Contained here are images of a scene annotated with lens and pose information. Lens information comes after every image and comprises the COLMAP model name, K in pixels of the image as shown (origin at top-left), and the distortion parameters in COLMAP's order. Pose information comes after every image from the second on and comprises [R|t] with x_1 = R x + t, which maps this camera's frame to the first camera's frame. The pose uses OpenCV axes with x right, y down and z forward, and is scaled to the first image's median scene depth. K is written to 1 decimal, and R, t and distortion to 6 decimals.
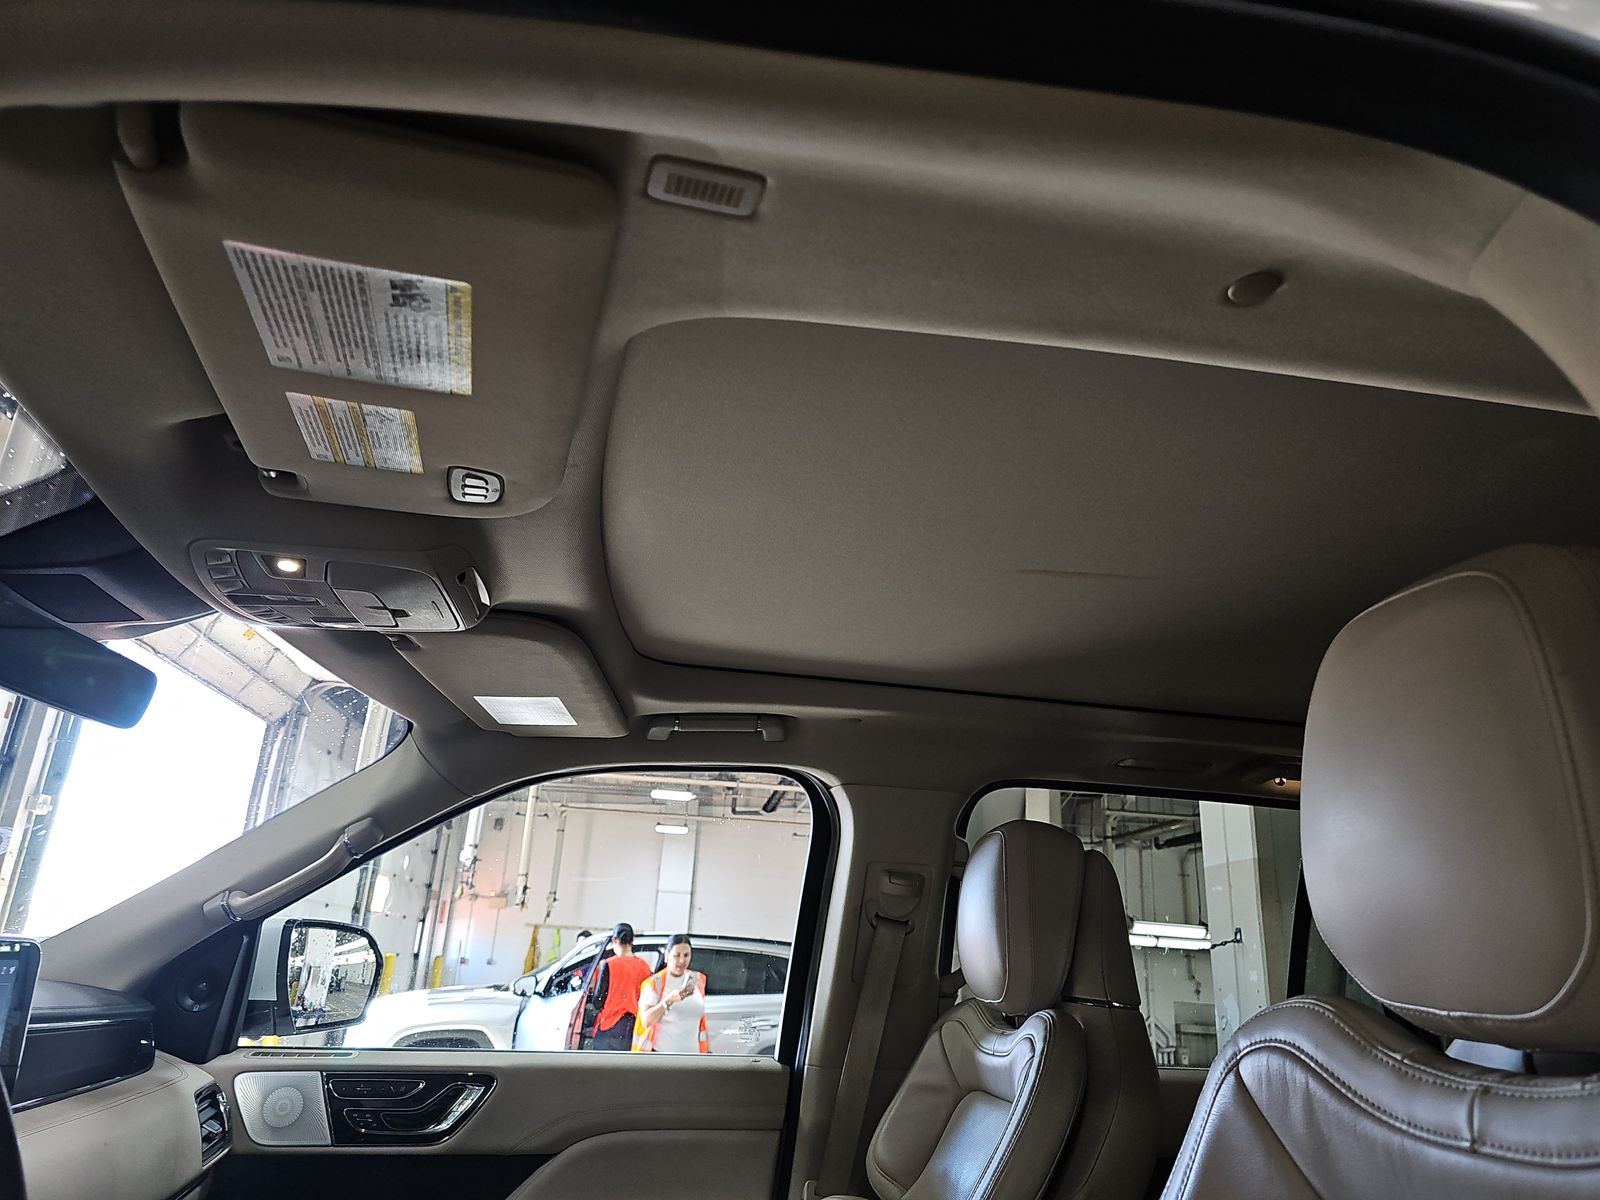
lens RADIAL K [[1059.5, 0, 809.3], [0, 1059.5, 606.1], [0, 0, 1]] dist [0.072159, -0.090022]
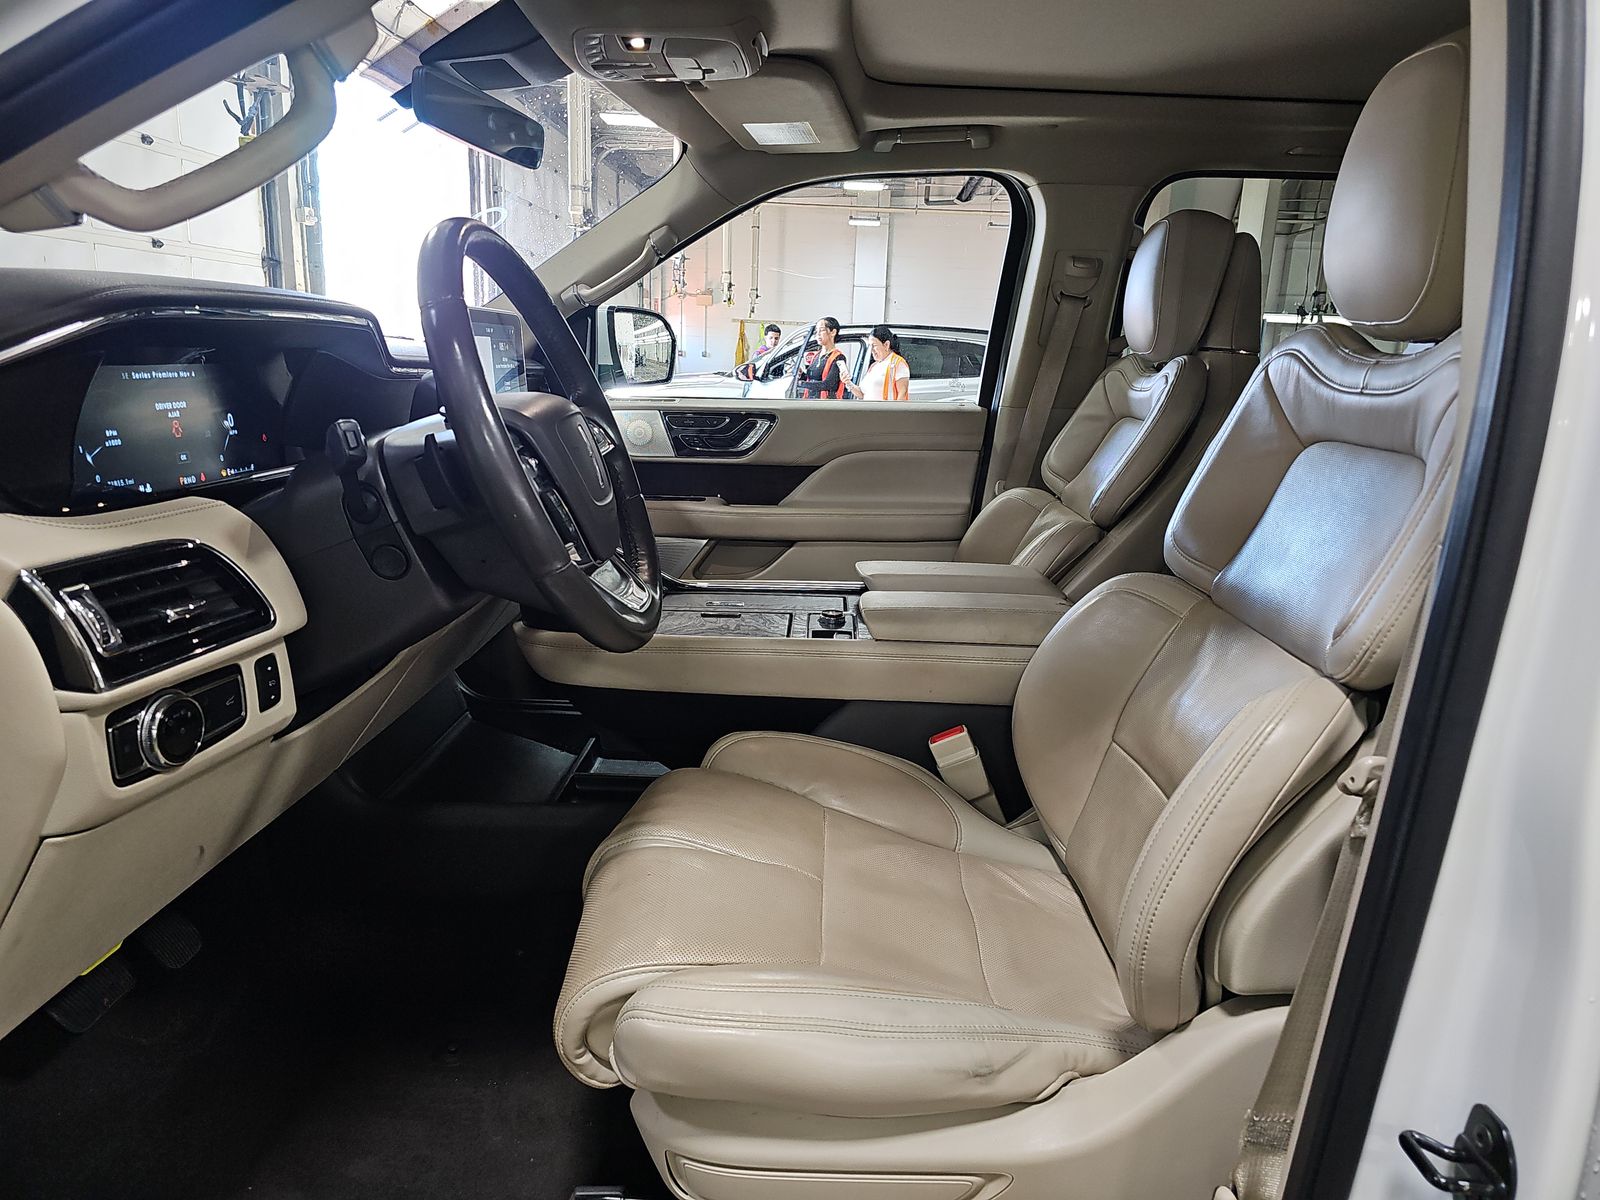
lens RADIAL K [[1059.5, 0, 809.3], [0, 1059.5, 606.1], [0, 0, 1]] dist [0.072159, -0.090022]
pose [[0.984982, 0.026402, -0.170625, -0.004380], [0.067228, 0.851598, 0.519866, -0.070982], [0.159030, -0.523530, 0.837034, -0.295322]]
